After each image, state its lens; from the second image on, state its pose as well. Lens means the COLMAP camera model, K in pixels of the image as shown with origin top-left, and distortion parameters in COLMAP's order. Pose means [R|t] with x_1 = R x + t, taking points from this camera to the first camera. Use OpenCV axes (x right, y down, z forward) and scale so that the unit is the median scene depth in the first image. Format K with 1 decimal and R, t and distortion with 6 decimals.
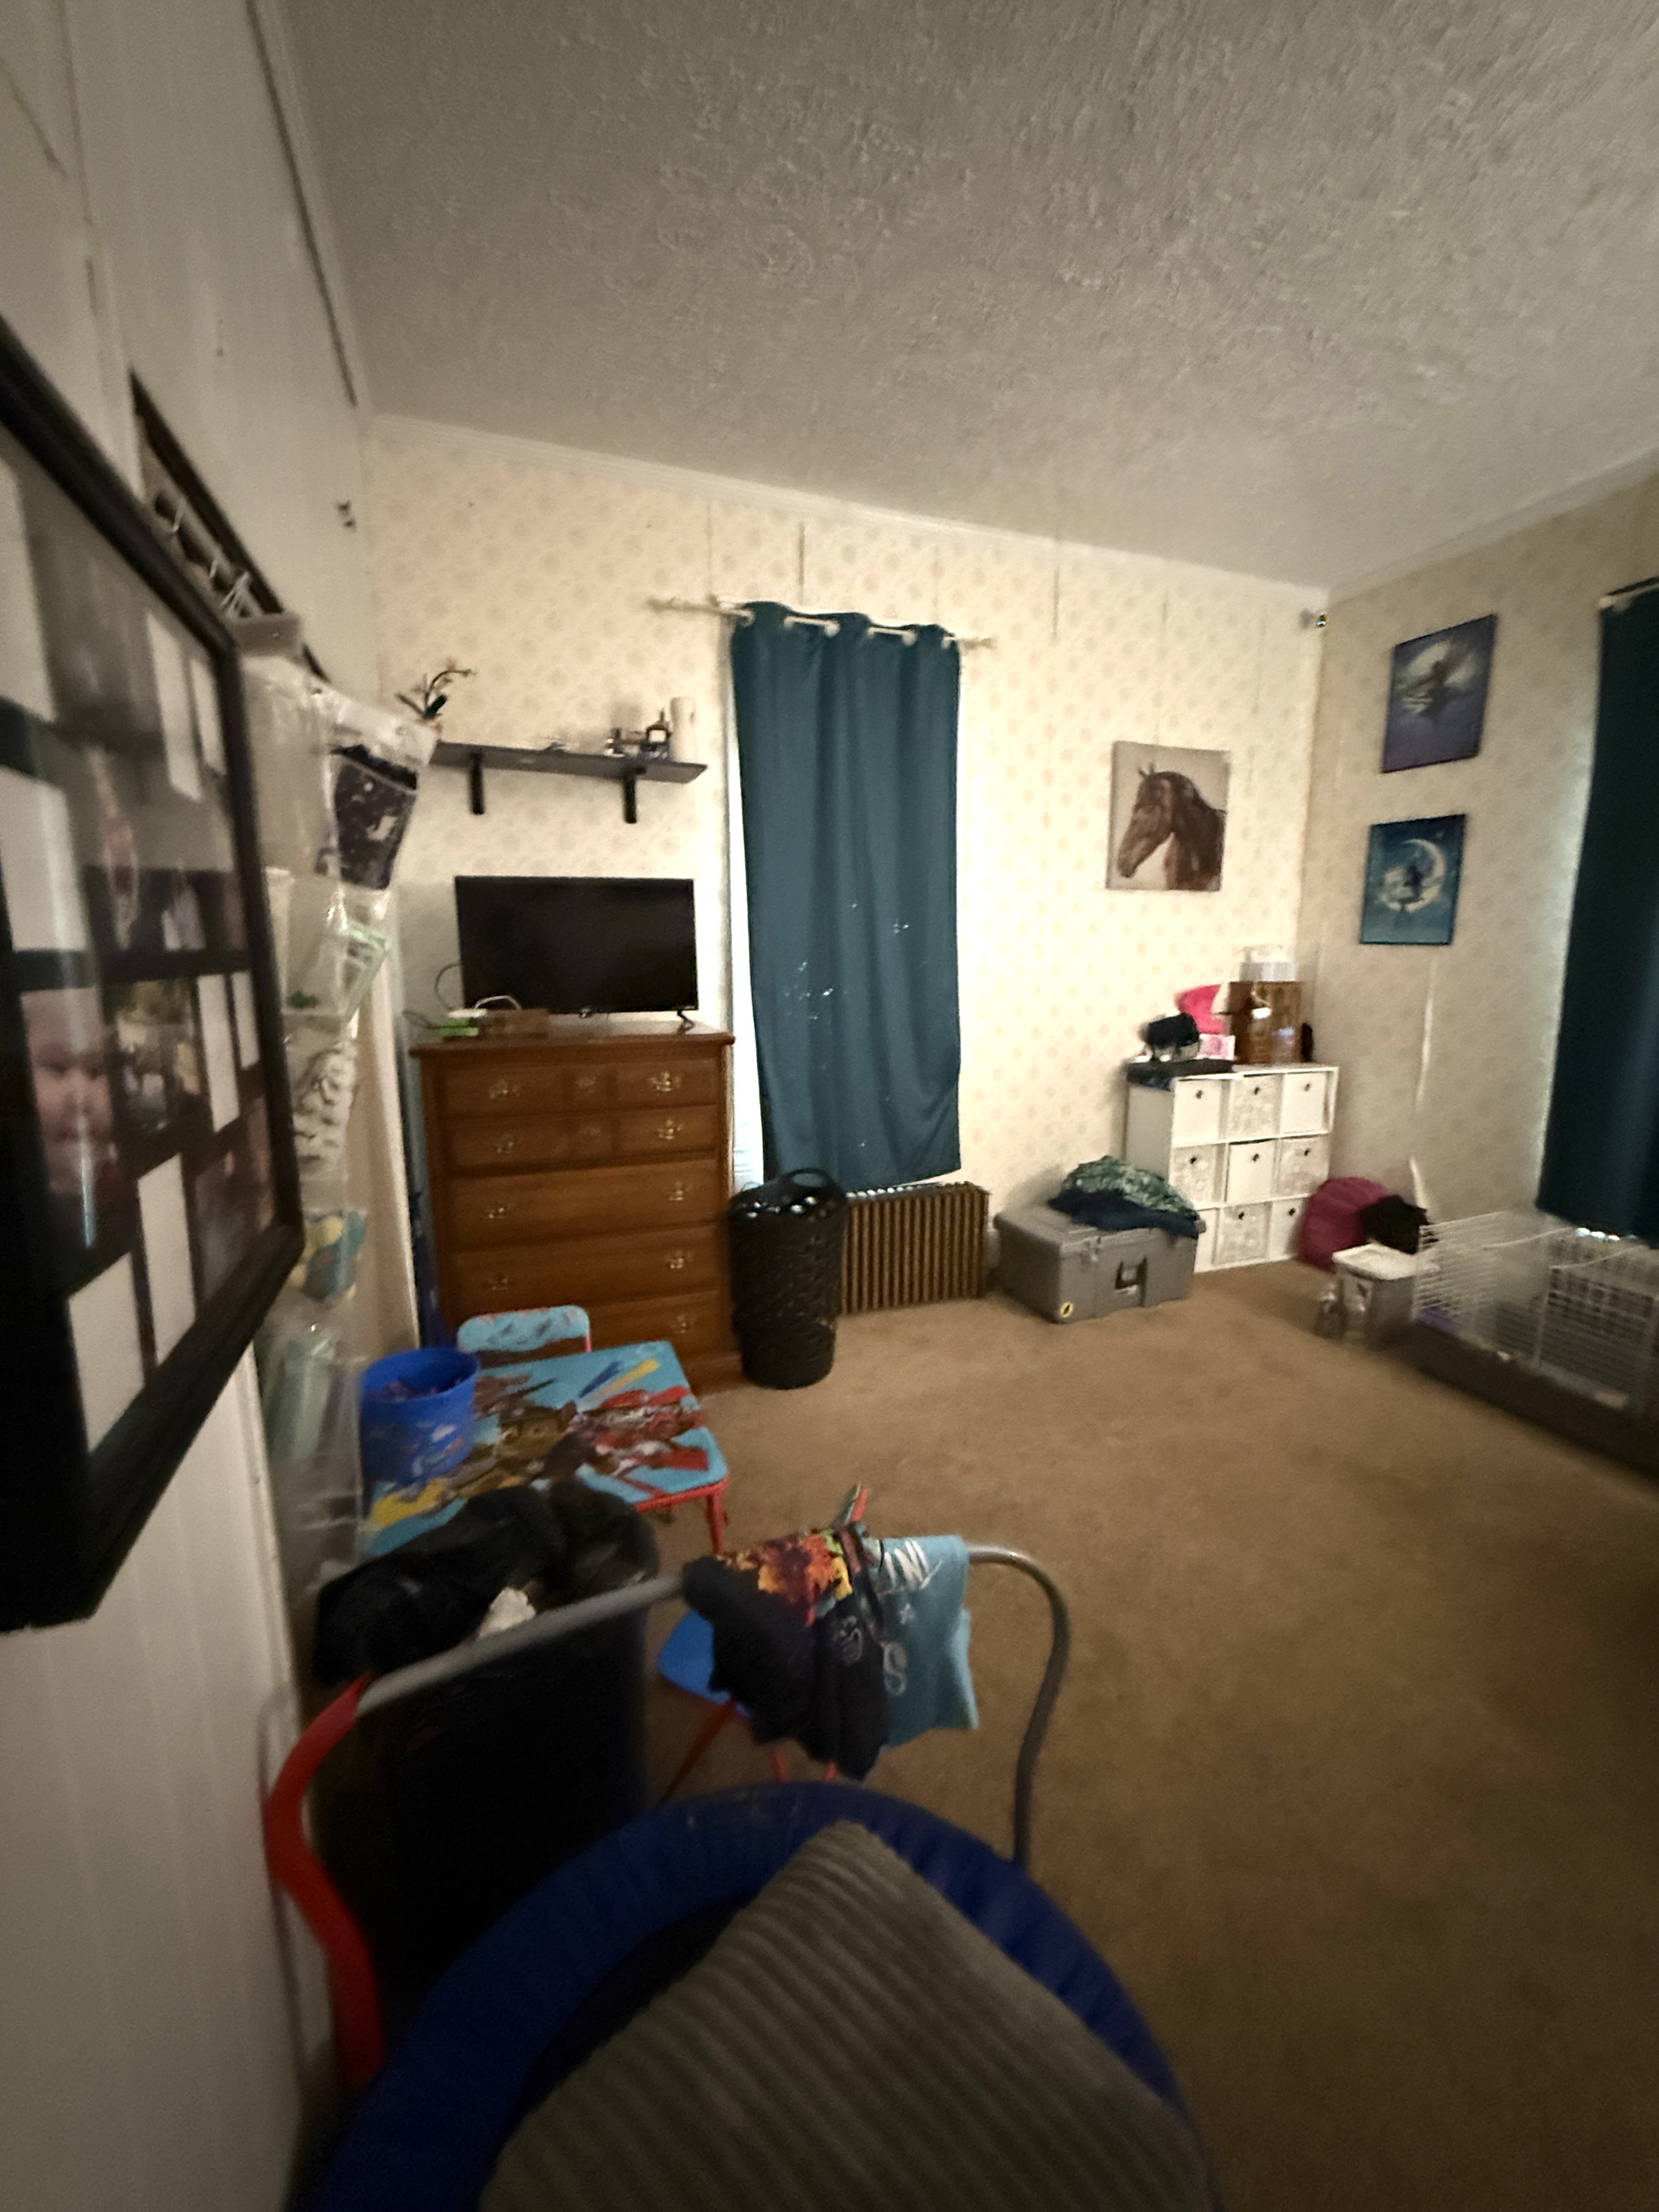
lens RADIAL K [[868.6, 0, 842.2], [0, 868.6, 1095.7], [0, 0, 1]] dist [0.000176, 0.000048]
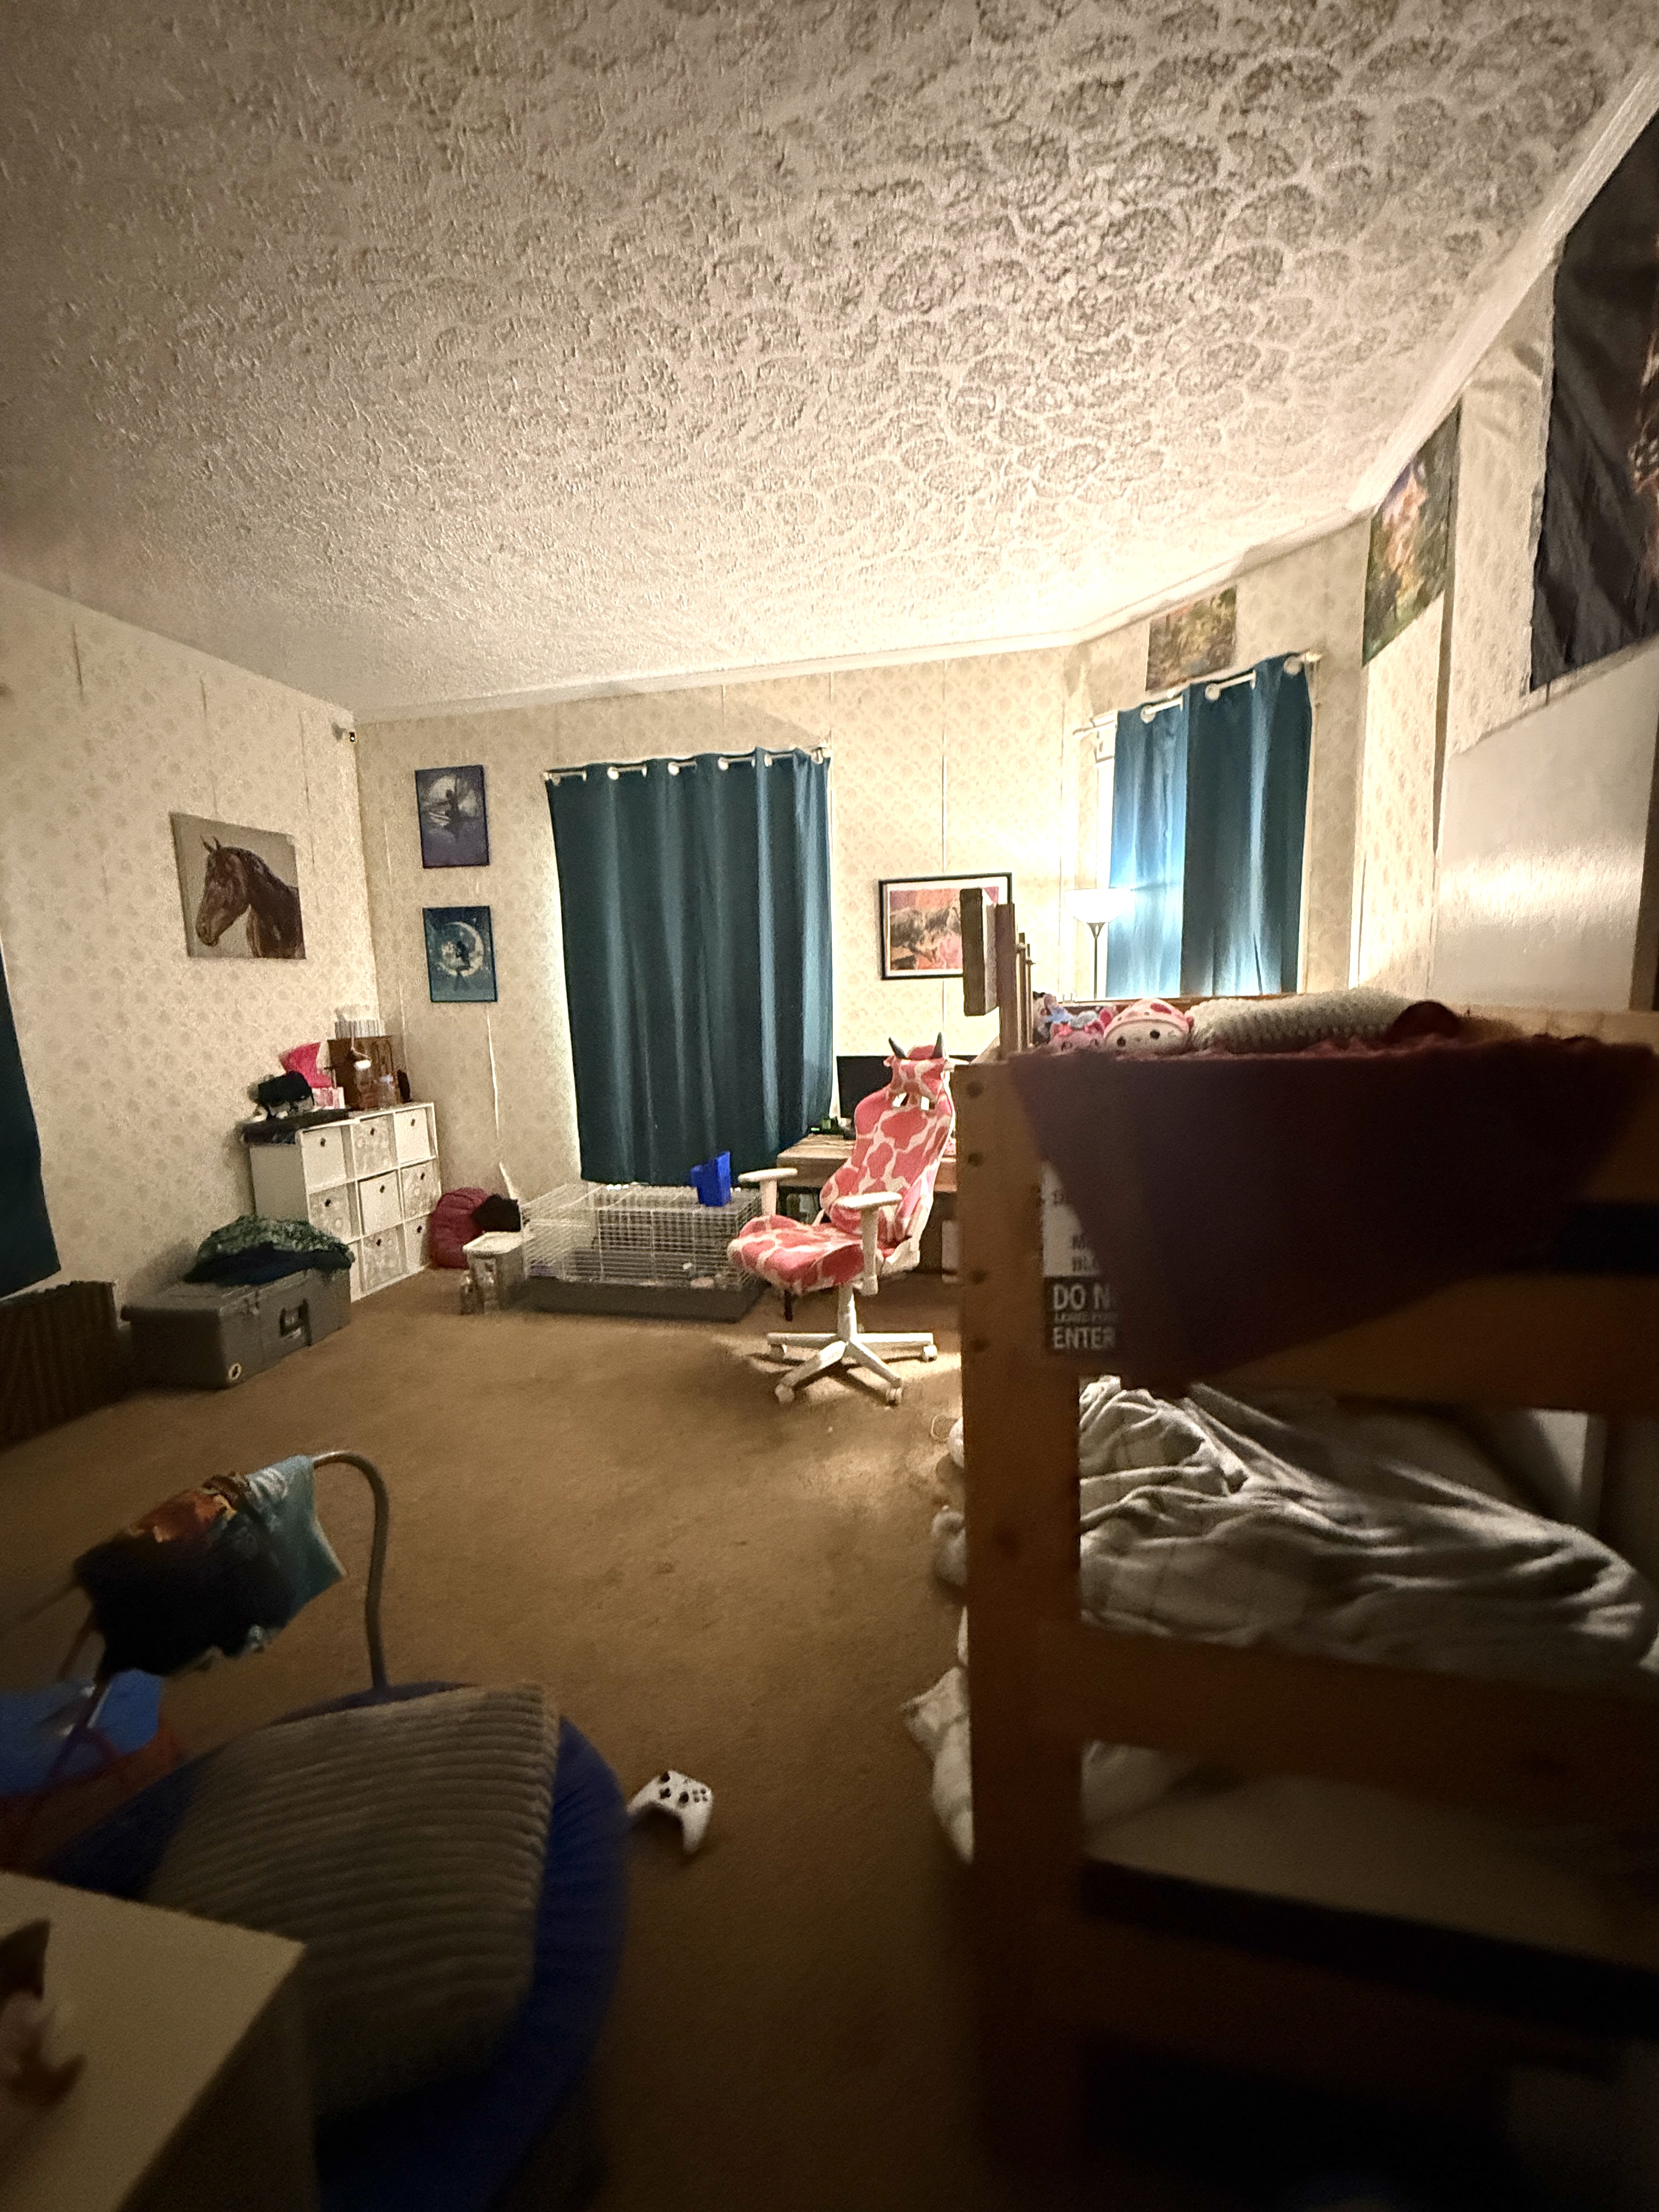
lens RADIAL K [[868.6, 0, 831.0], [0, 868.6, 1097.0], [0, 0, 1]] dist [0.000176, 0.000048]
pose [[0.547866, -0.120922, 0.827781, -0.173547], [0.172438, 0.984573, 0.029698, 0.024530], [-0.818601, 0.126470, 0.560265, -0.186065]]
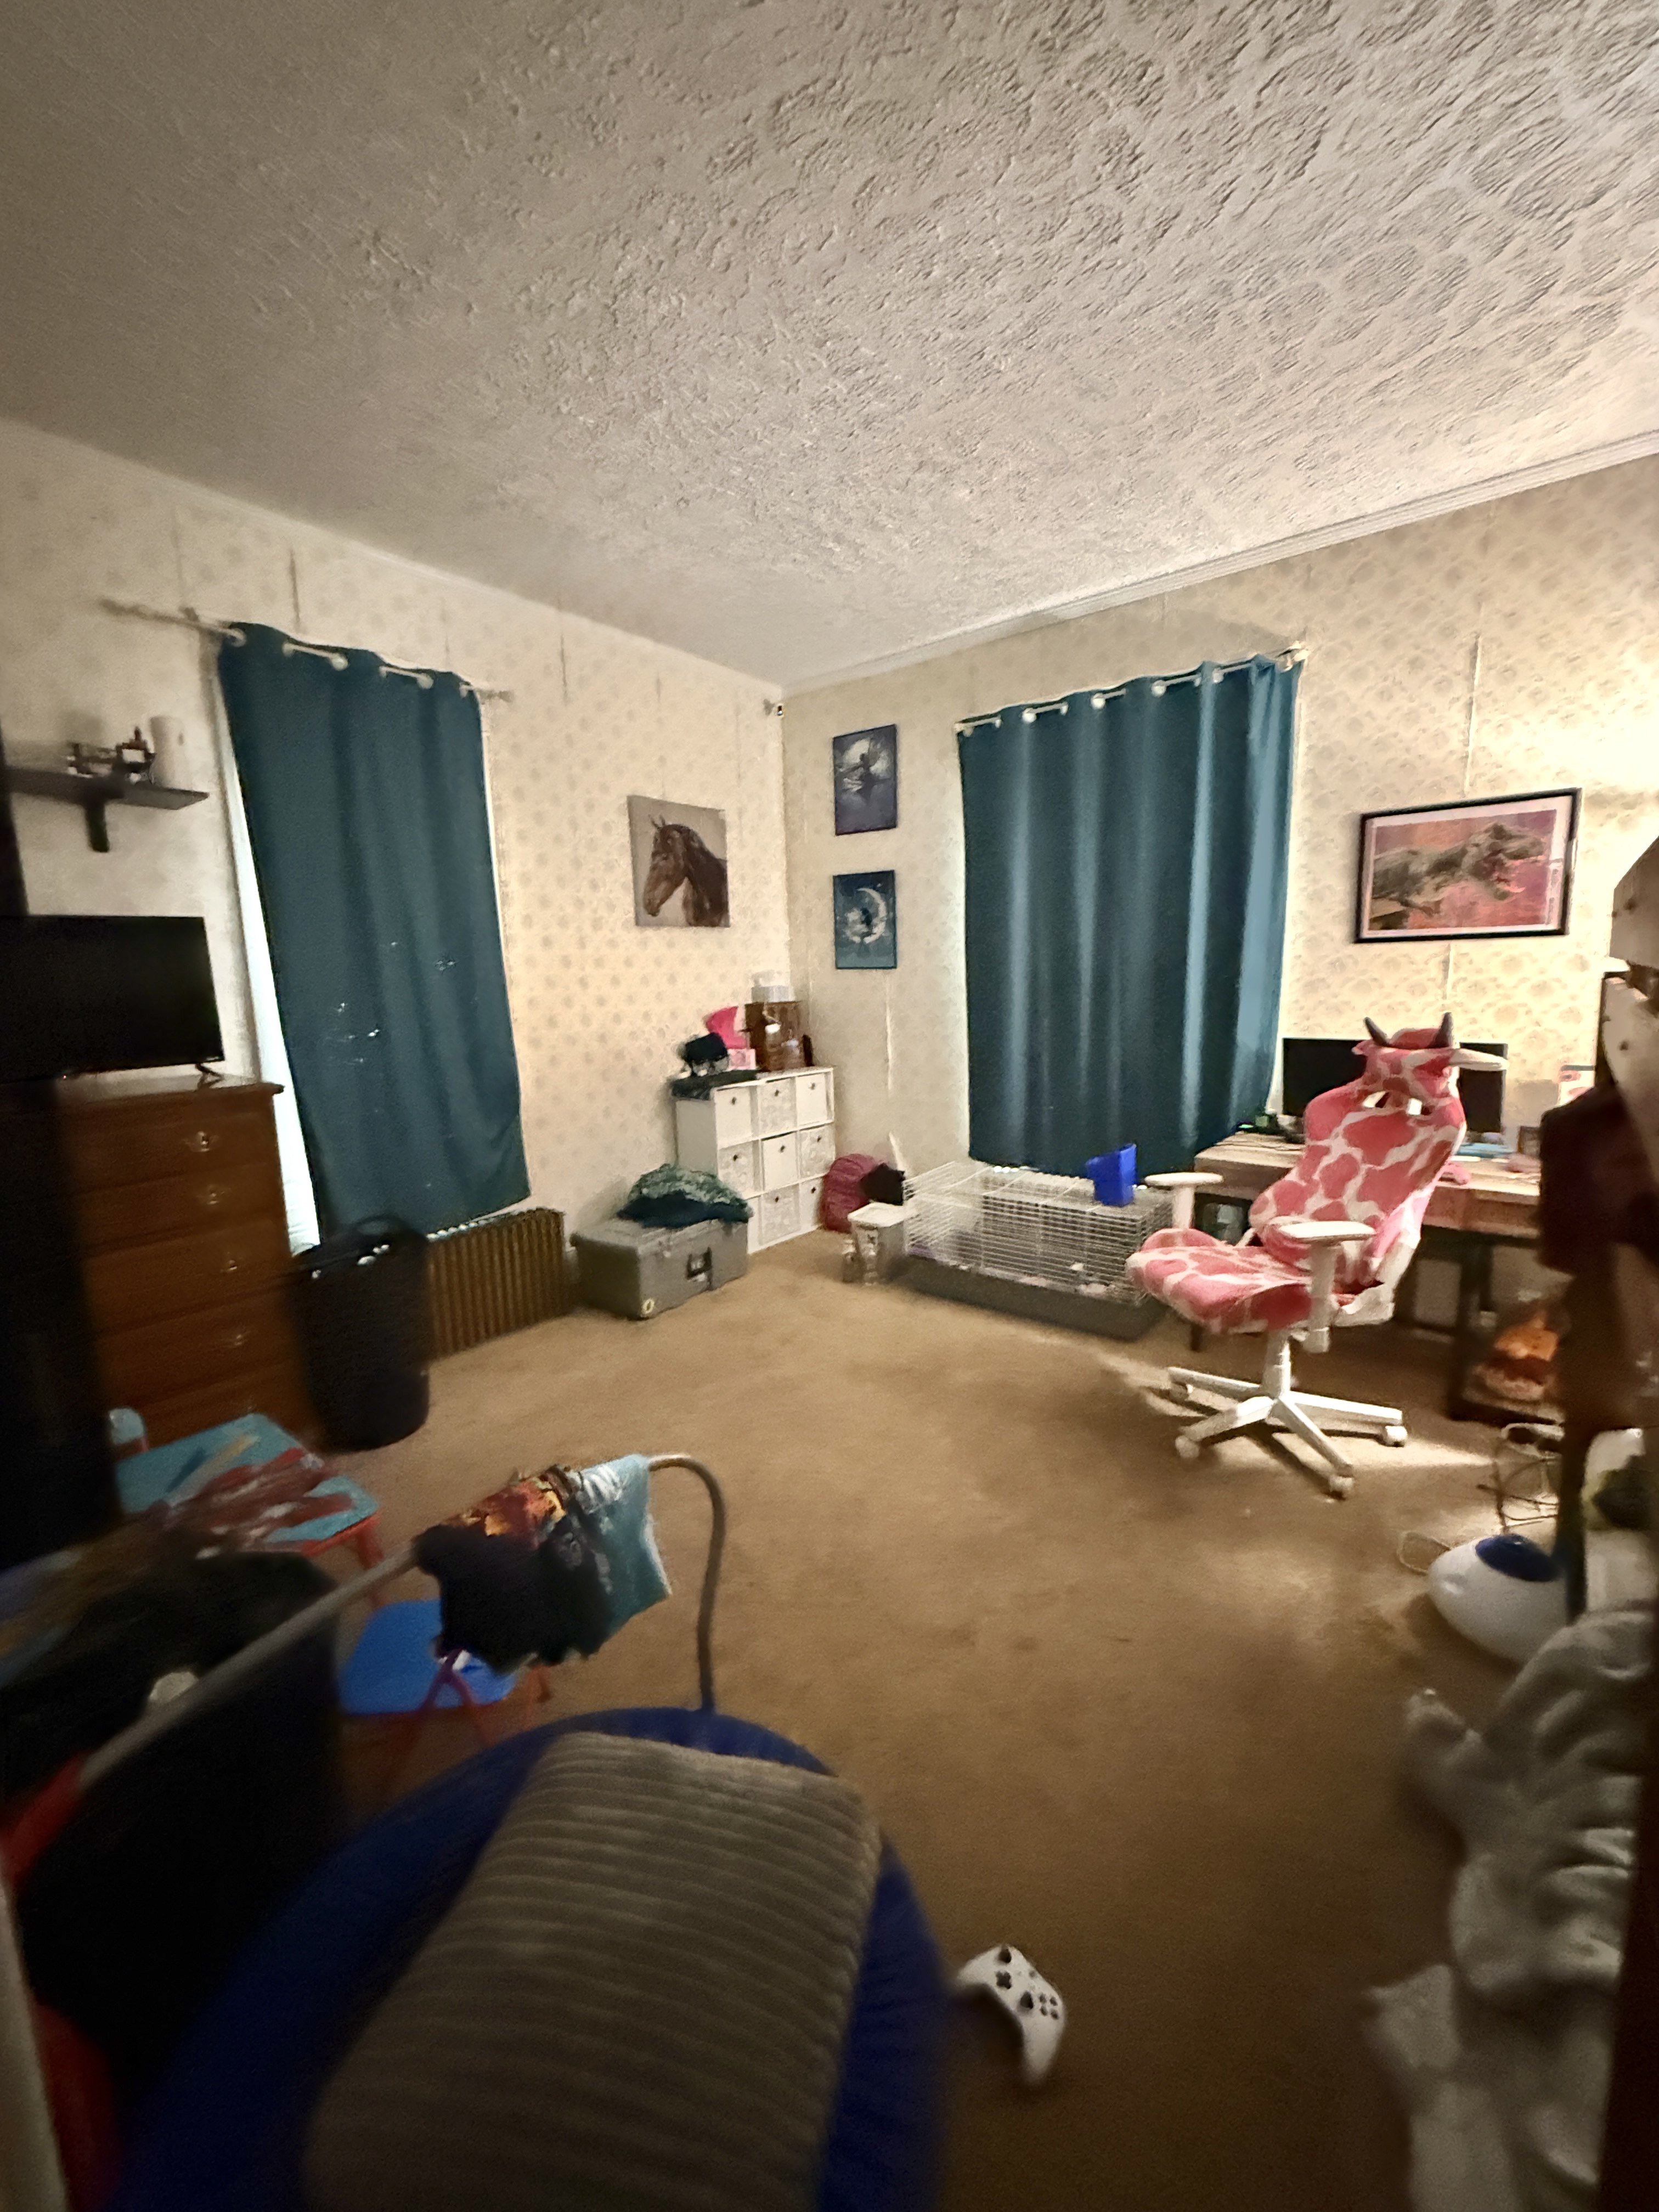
lens RADIAL K [[868.6, 0, 834.9], [0, 868.6, 1097.7], [0, 0, 1]] dist [0.000176, 0.000048]
pose [[0.857384, -0.099385, 0.504990, -0.075947], [0.115525, 0.993304, -0.000653, 0.013005], [-0.501544, 0.058899, 0.863125, -0.092723]]
